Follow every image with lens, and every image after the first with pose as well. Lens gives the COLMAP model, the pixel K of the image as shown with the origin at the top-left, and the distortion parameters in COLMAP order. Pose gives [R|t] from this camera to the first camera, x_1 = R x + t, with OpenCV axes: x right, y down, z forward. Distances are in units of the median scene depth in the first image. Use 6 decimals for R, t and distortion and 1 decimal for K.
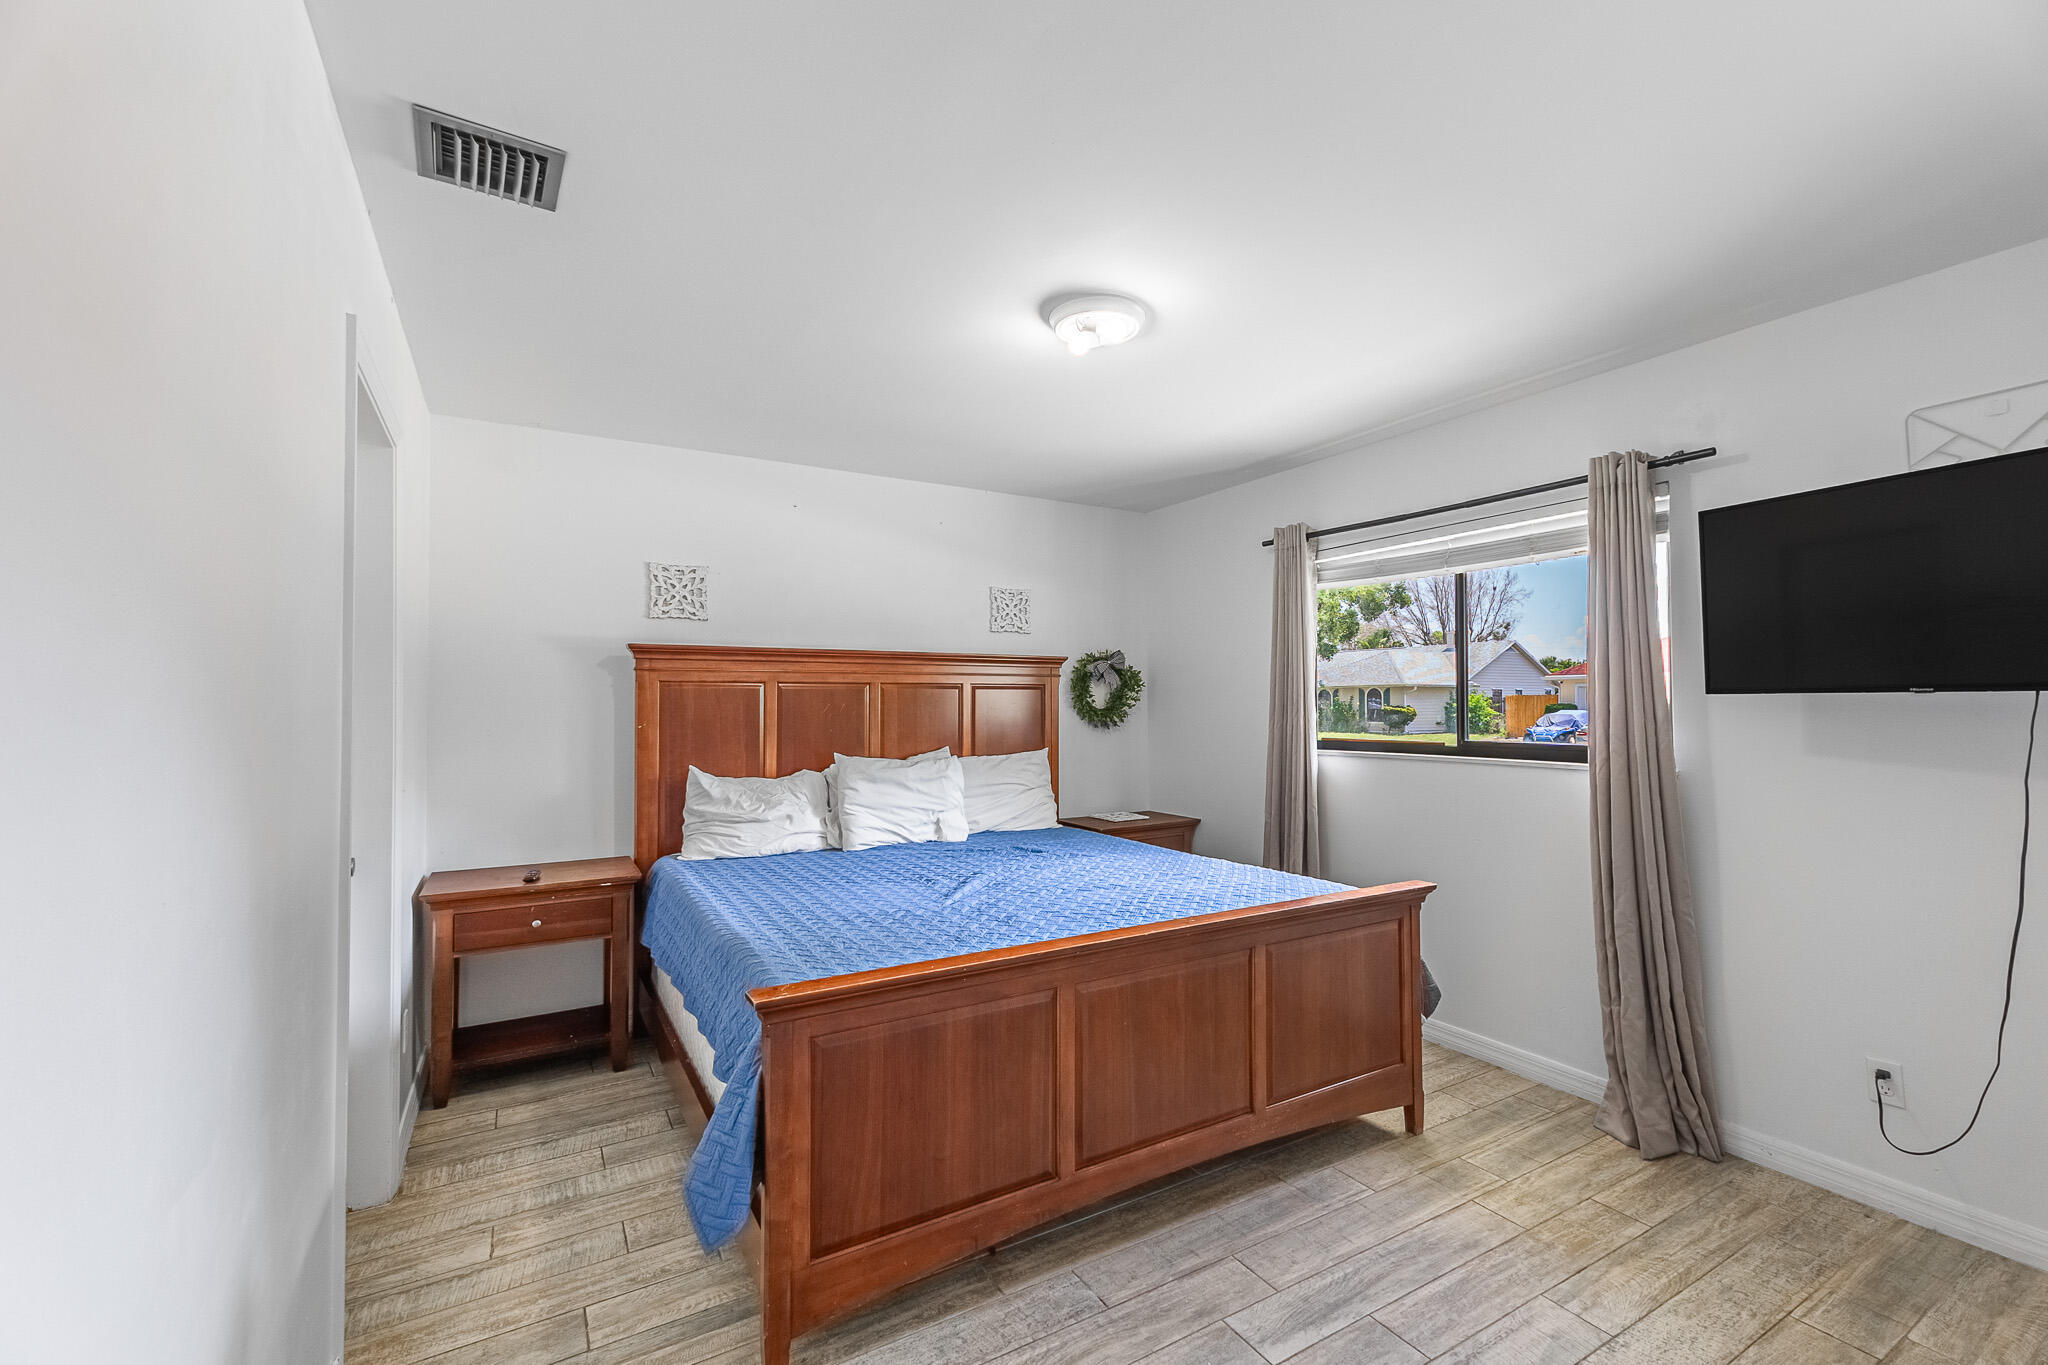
lens RADIAL K [[853.8, 0, 1037.8], [0, 853.8, 685.9], [0, 0, 1]] dist [0.001700, 0.000075]
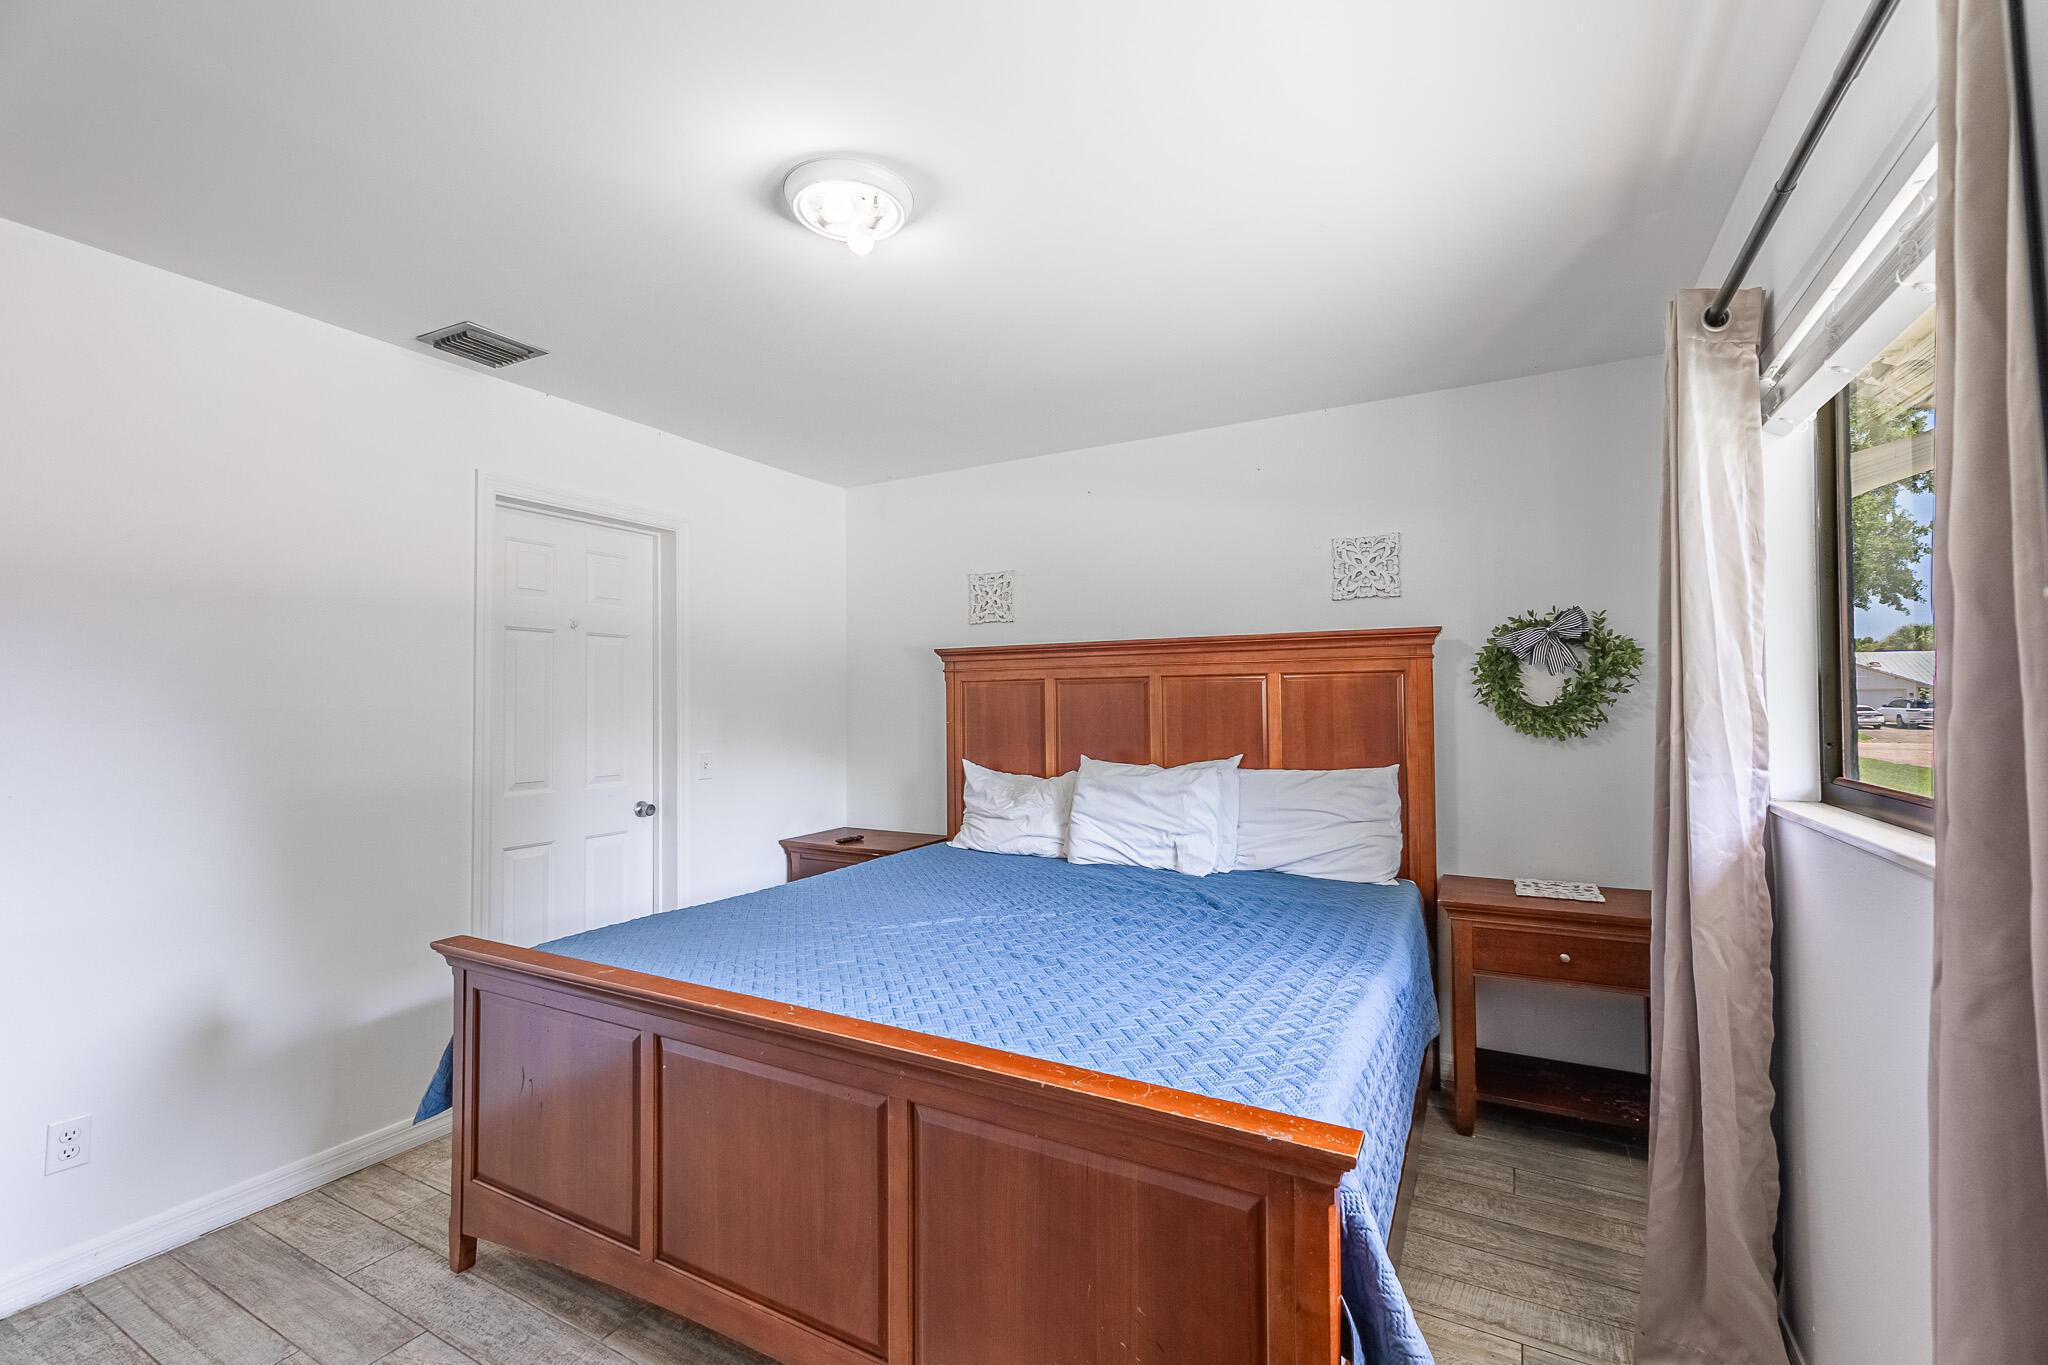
lens RADIAL K [[871.6, 0, 1023.6], [0, 871.6, 668.7], [0, 0, 1]] dist [0.022340, -0.000058]
pose [[0.501487, -0.023573, -0.864844, 0.552511], [0.034232, 0.999387, -0.007391, -0.010154], [0.864488, -0.025899, 0.501986, 0.474099]]
